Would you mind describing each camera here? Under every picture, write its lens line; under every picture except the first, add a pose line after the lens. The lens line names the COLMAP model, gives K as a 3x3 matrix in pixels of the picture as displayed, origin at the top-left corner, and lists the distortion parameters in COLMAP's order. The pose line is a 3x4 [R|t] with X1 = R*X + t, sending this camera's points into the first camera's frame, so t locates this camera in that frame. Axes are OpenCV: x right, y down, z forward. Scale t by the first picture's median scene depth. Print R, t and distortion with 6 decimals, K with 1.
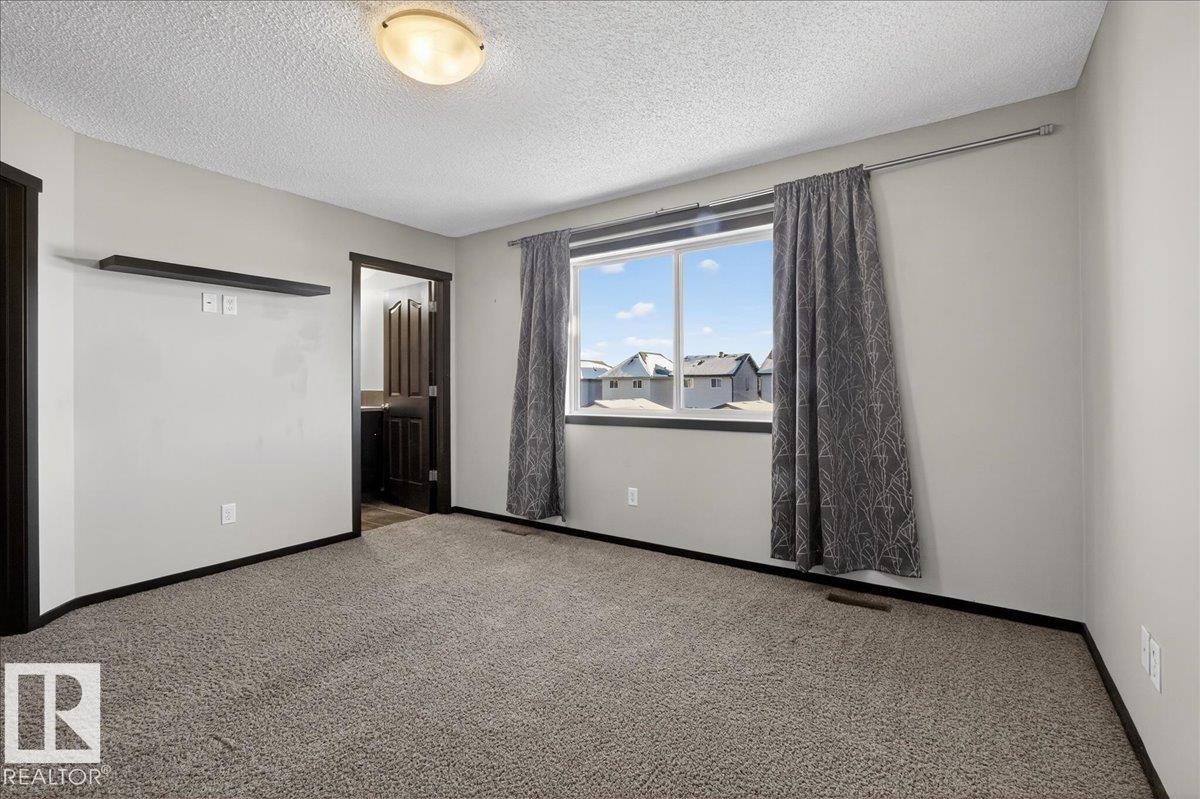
lens RADIAL K [[534.5, 0, 609.9], [0, 534.5, 380.3], [0, 0, 1]] dist [-0.003846, -0.000131]
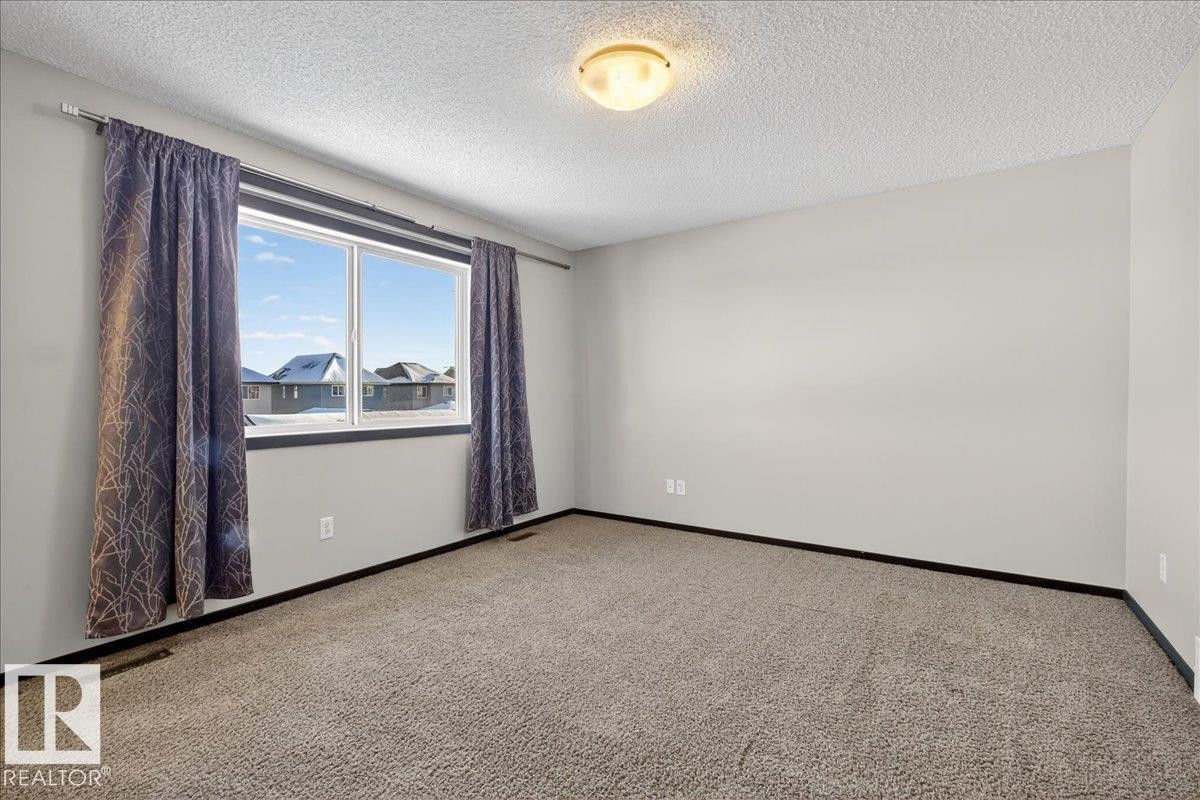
lens RADIAL K [[534.5, 0, 598.4], [0, 534.5, 401.4], [0, 0, 1]] dist [-0.003846, -0.000131]
pose [[0.004696, -0.005530, 0.999974, -0.947960], [-0.006026, 0.999966, 0.005558, 0.016186], [-0.999971, -0.006052, 0.004663, 0.693266]]
